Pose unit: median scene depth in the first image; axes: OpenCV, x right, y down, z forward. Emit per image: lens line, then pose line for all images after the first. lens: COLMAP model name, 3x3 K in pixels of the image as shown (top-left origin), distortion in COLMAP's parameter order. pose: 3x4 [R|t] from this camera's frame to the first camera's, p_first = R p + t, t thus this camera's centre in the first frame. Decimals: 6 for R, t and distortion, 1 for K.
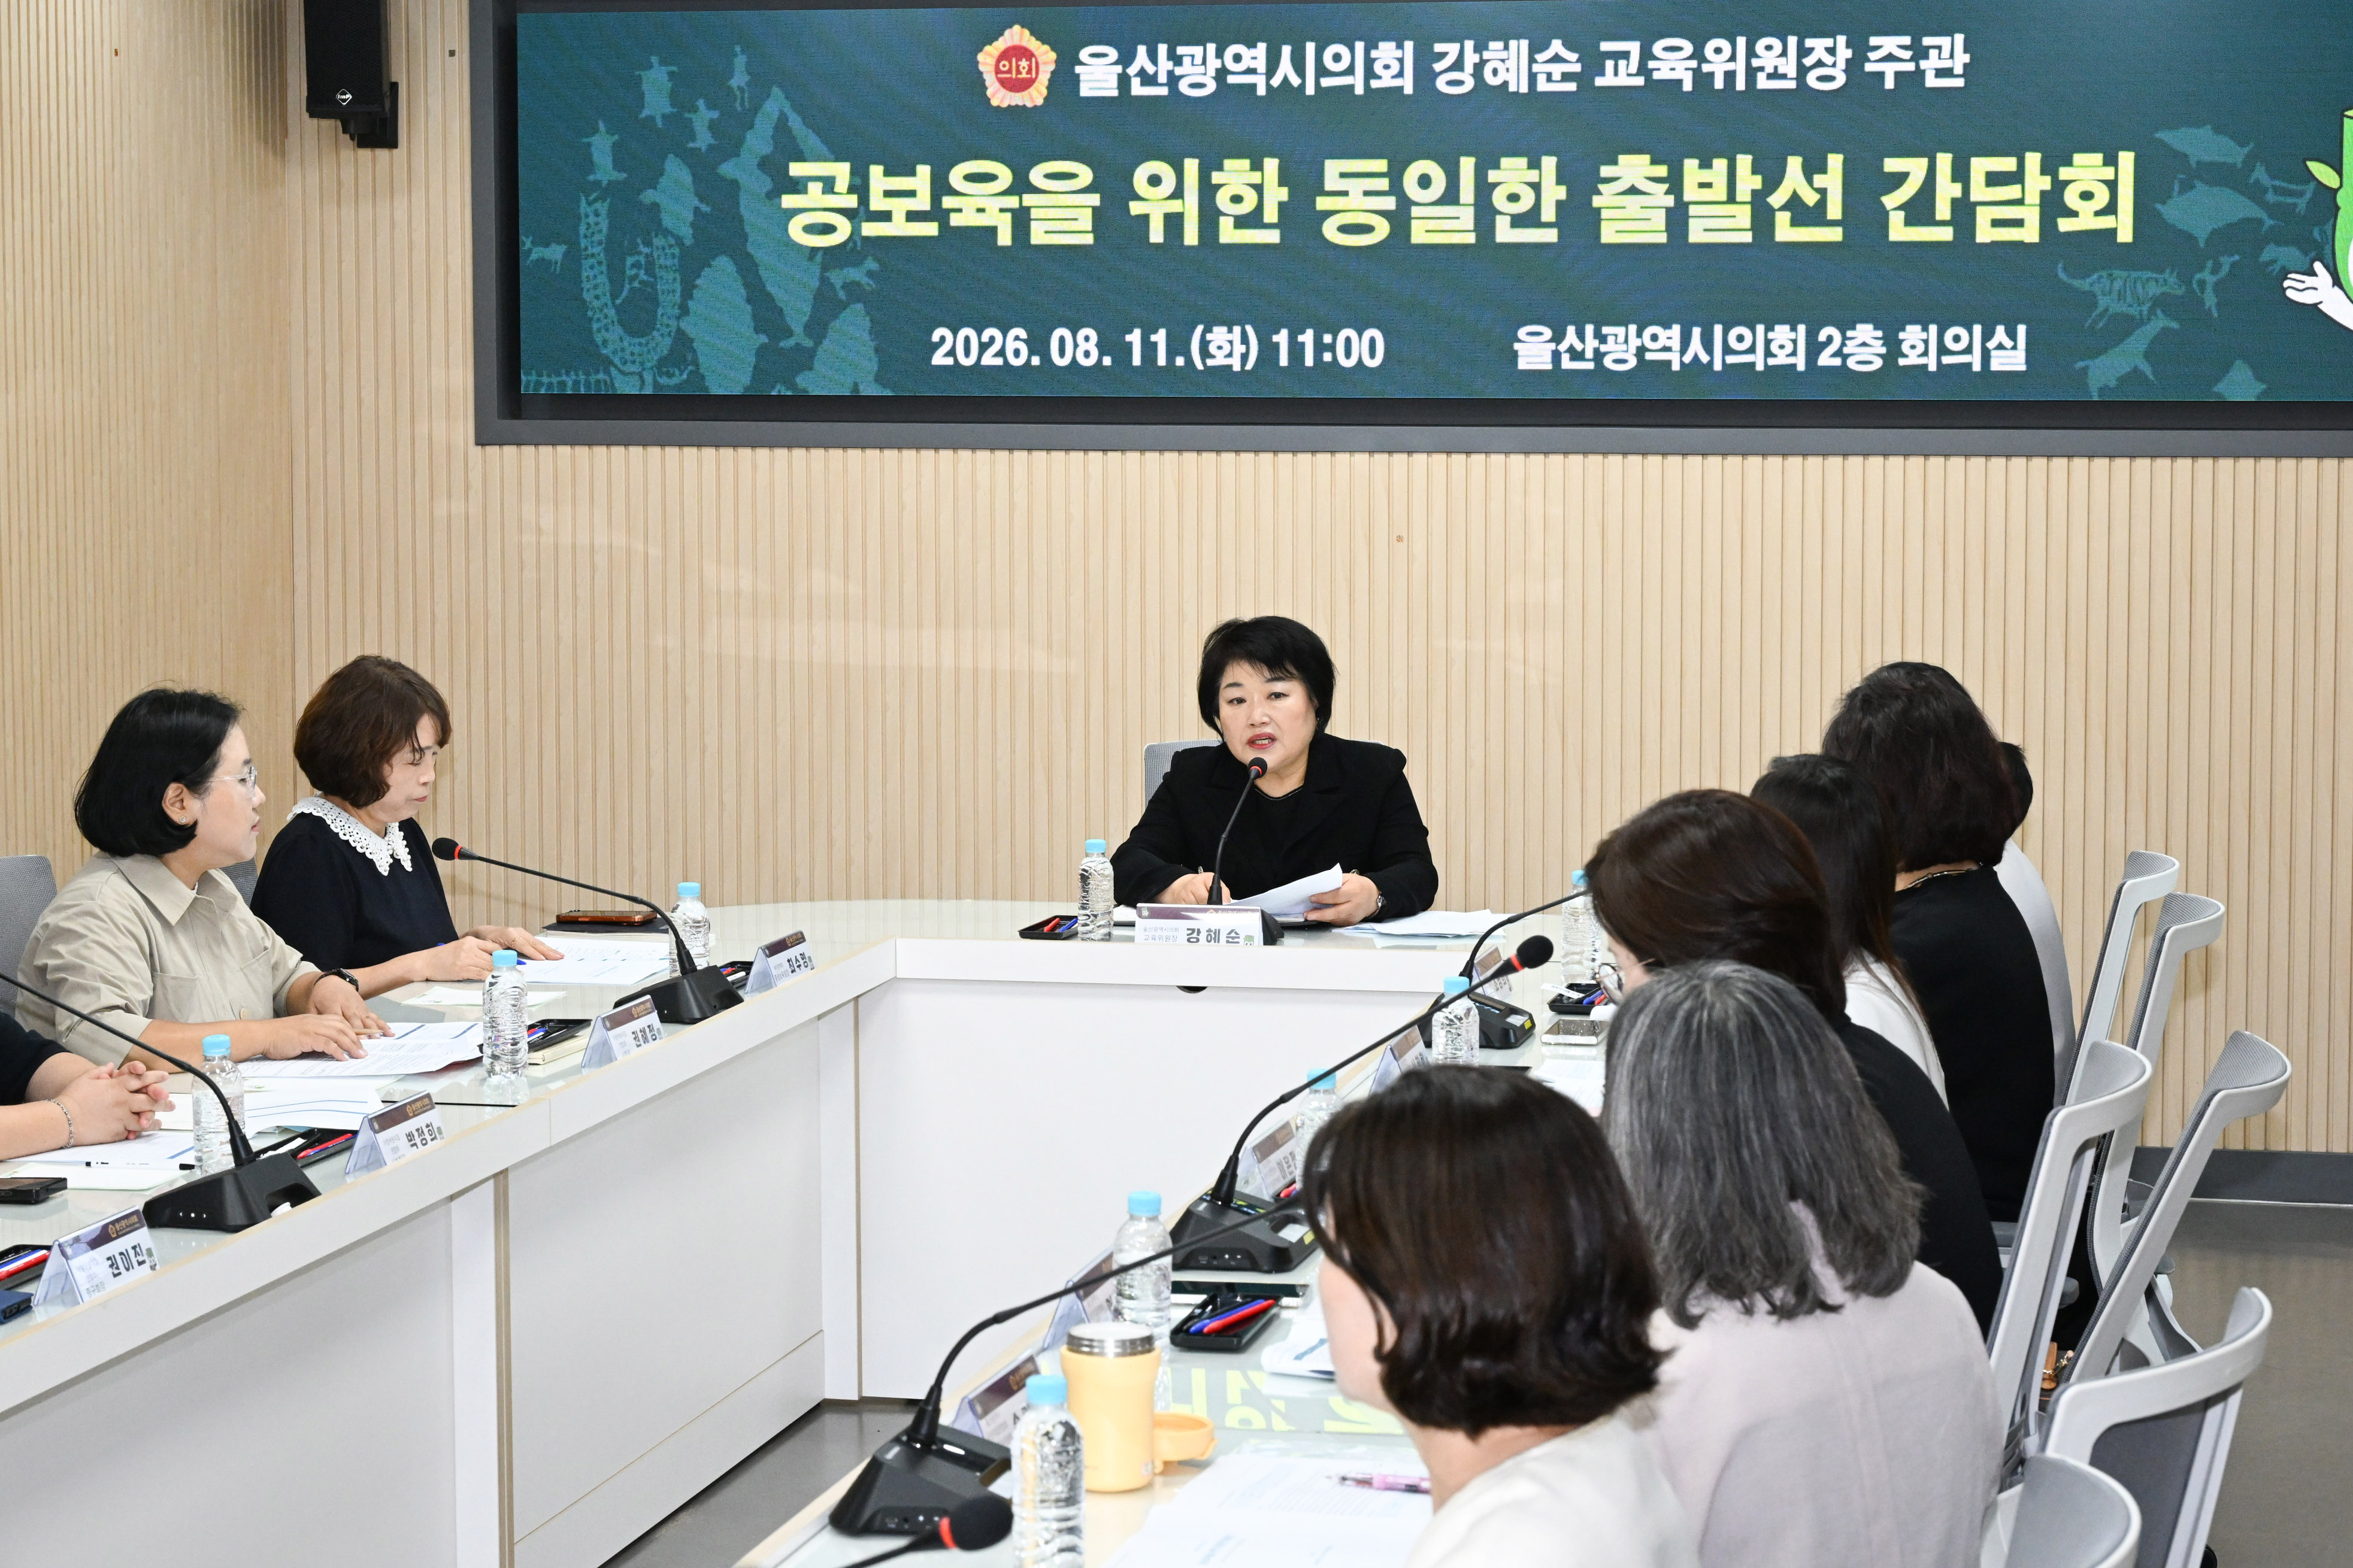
lens RADIAL K [[4927.0, 0, 1173.7], [0, 4927.0, 780.1], [0, 0, 1]] dist [0.000805, 0.060518]
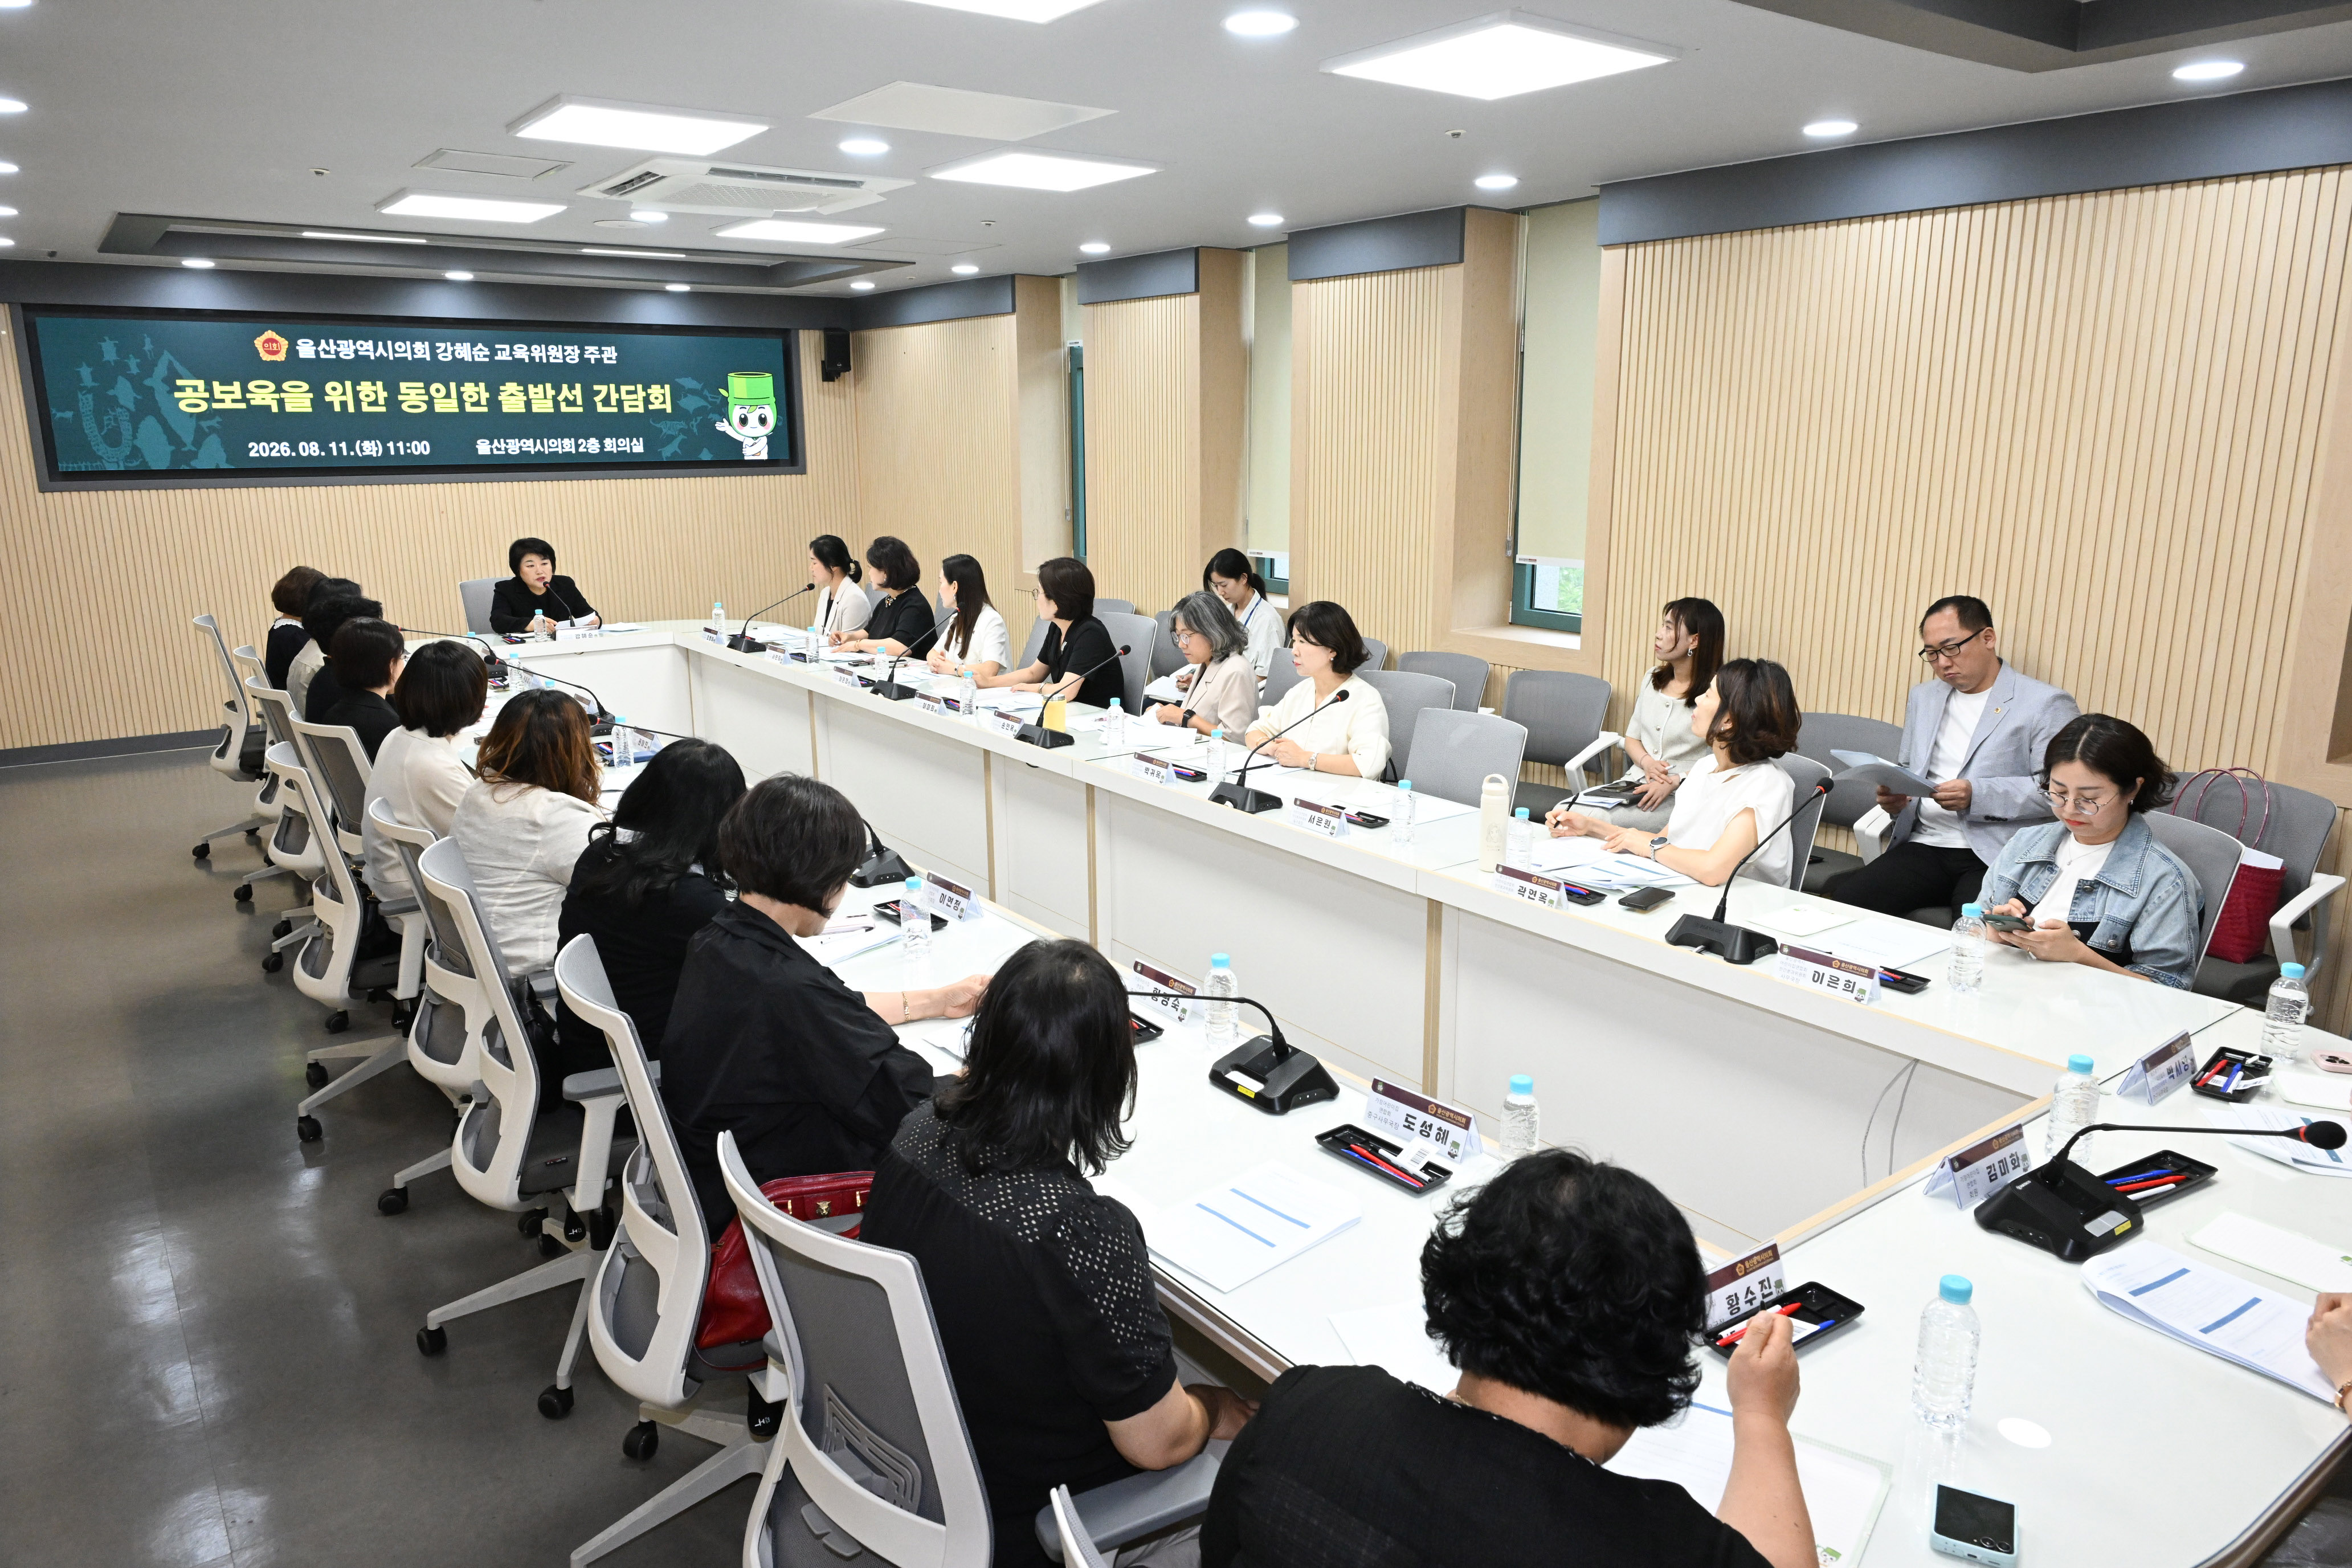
lens RADIAL K [[1555.1, 0, 1180.1], [0, 1555.1, 790.4], [0, 0, 1]] dist [0.004097, -0.008177]
pose [[0.652723, -0.176502, 0.736749, -0.393925], [0.074932, 0.982755, 0.169051, -0.009204], [-0.753882, -0.055137, 0.654692, 0.031018]]
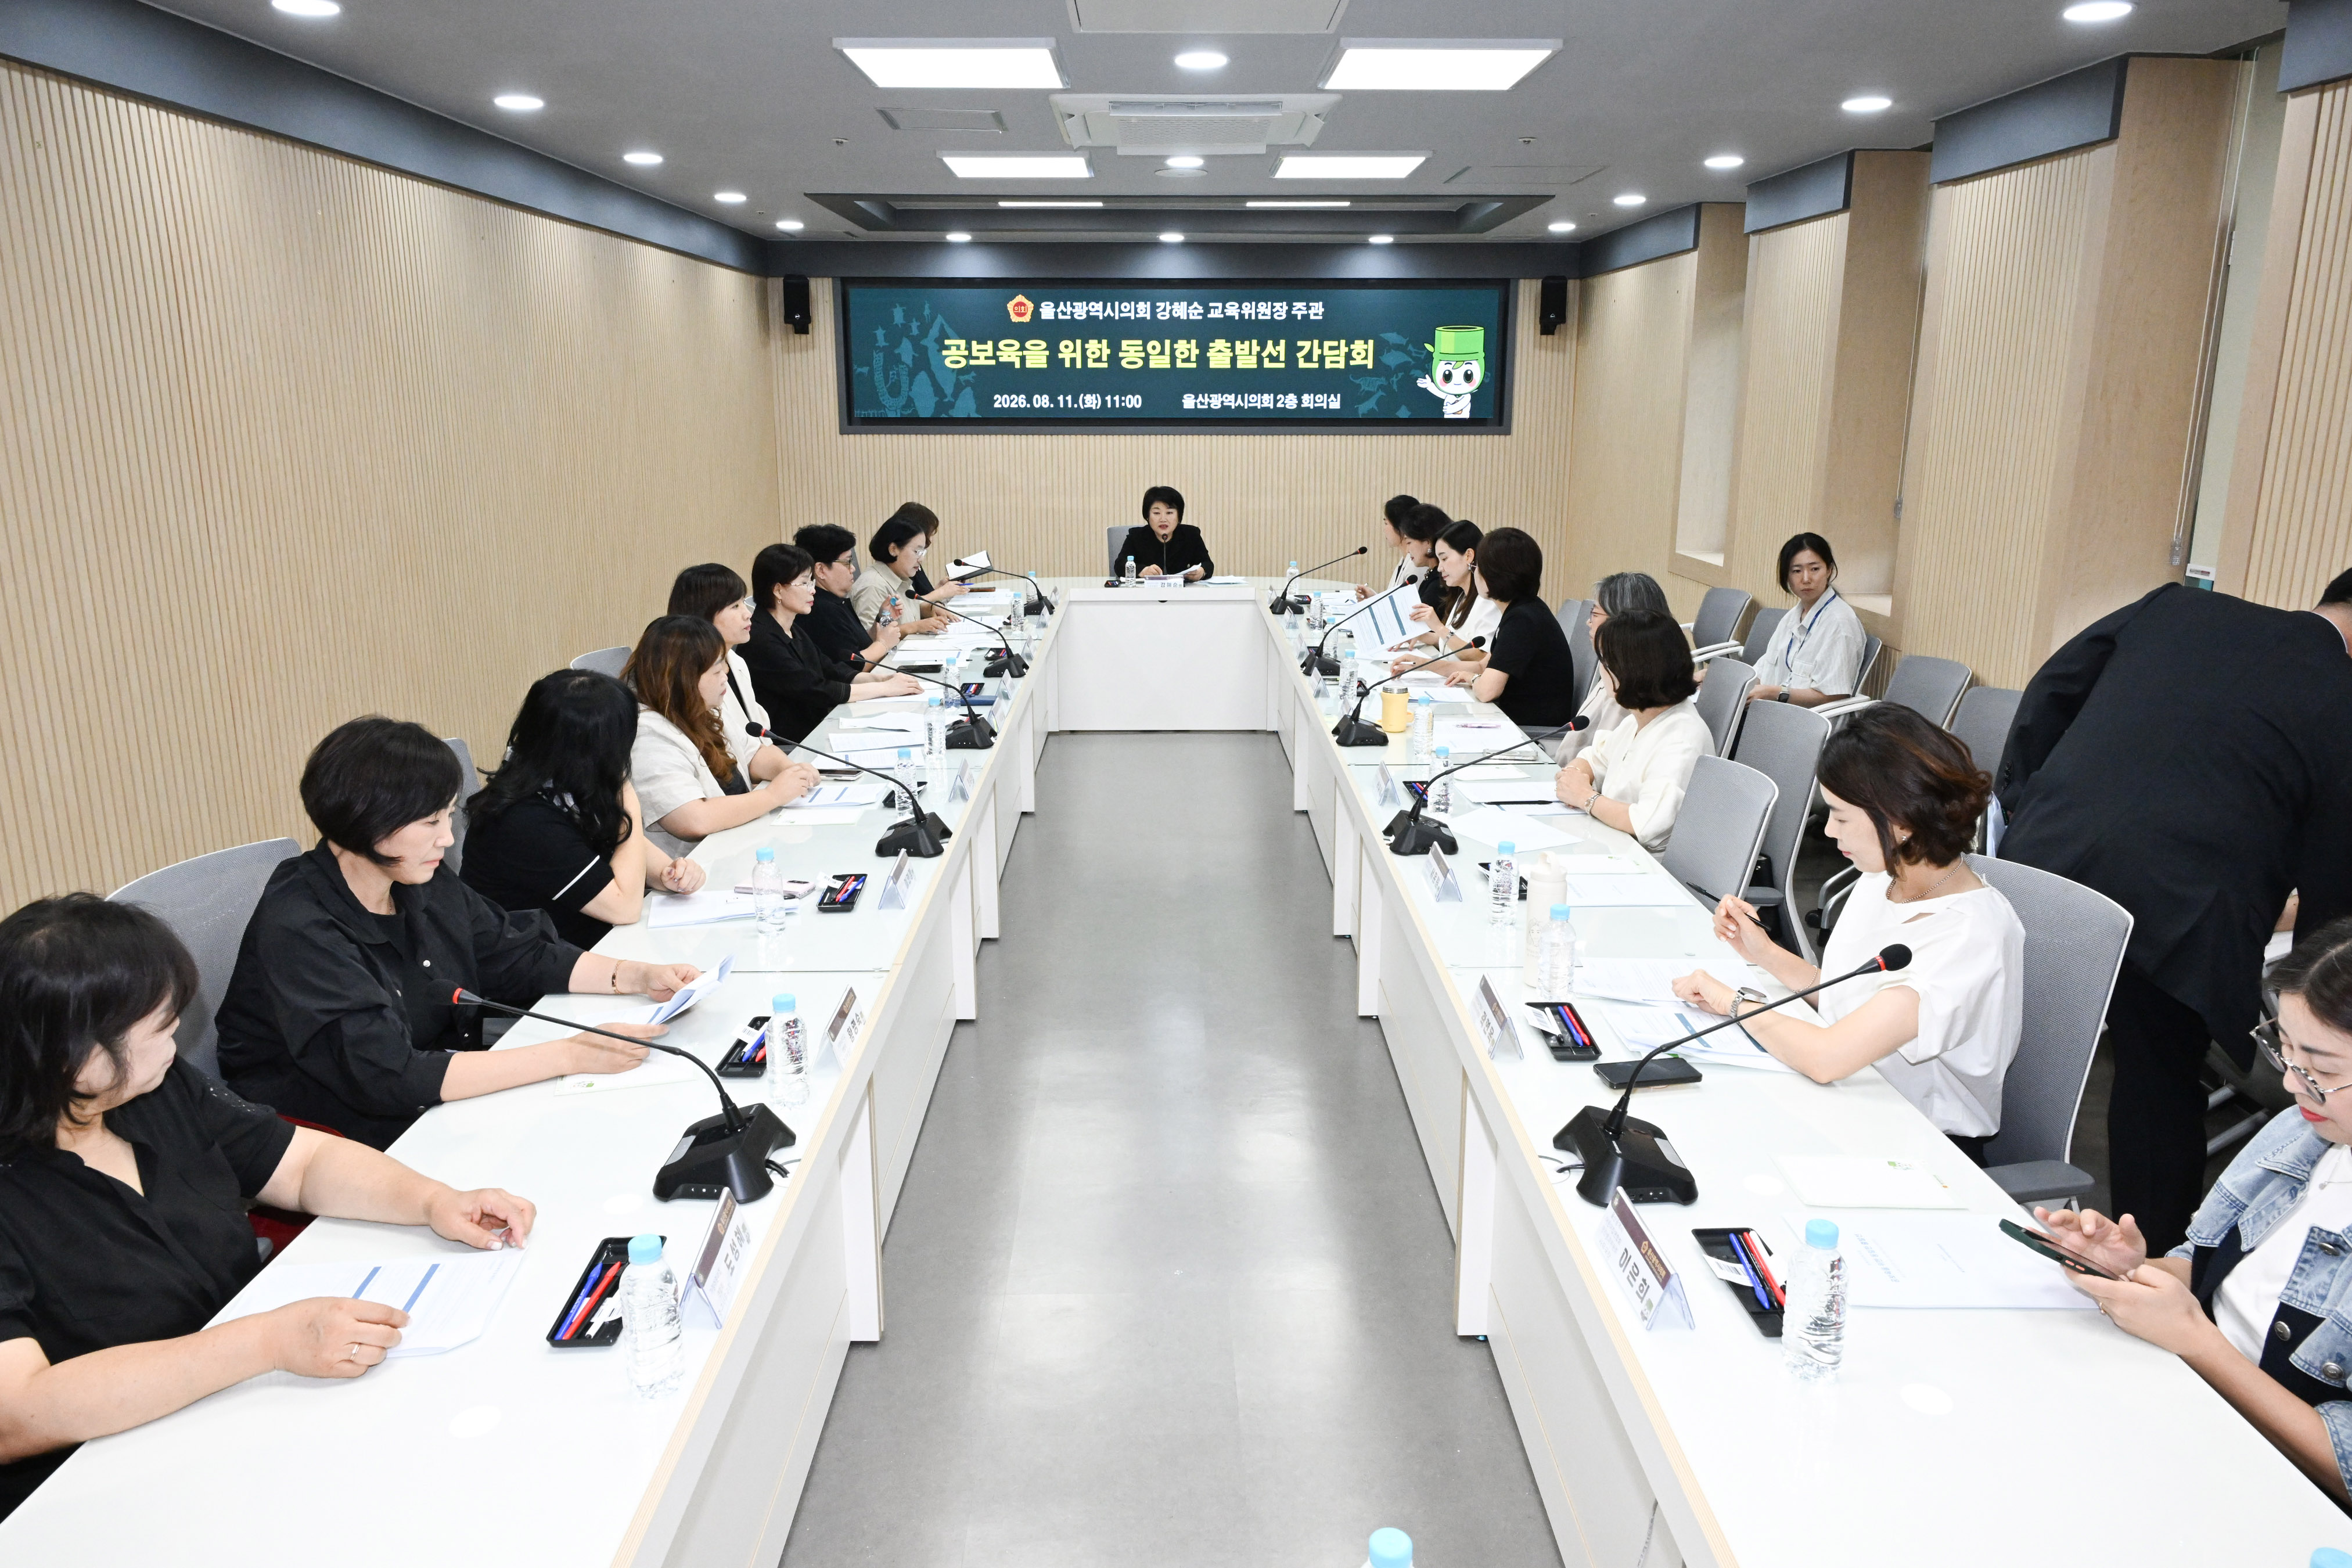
lens RADIAL K [[1588.0, 0, 1169.1], [0, 1588.0, 786.6], [0, 0, 1]] dist [-0.006867, -0.002671]
pose [[0.972690, -0.055091, 0.225474, -0.186251], [0.021066, 0.988368, 0.150613, 0.004185], [-0.231148, -0.141750, 0.962537, -0.026531]]
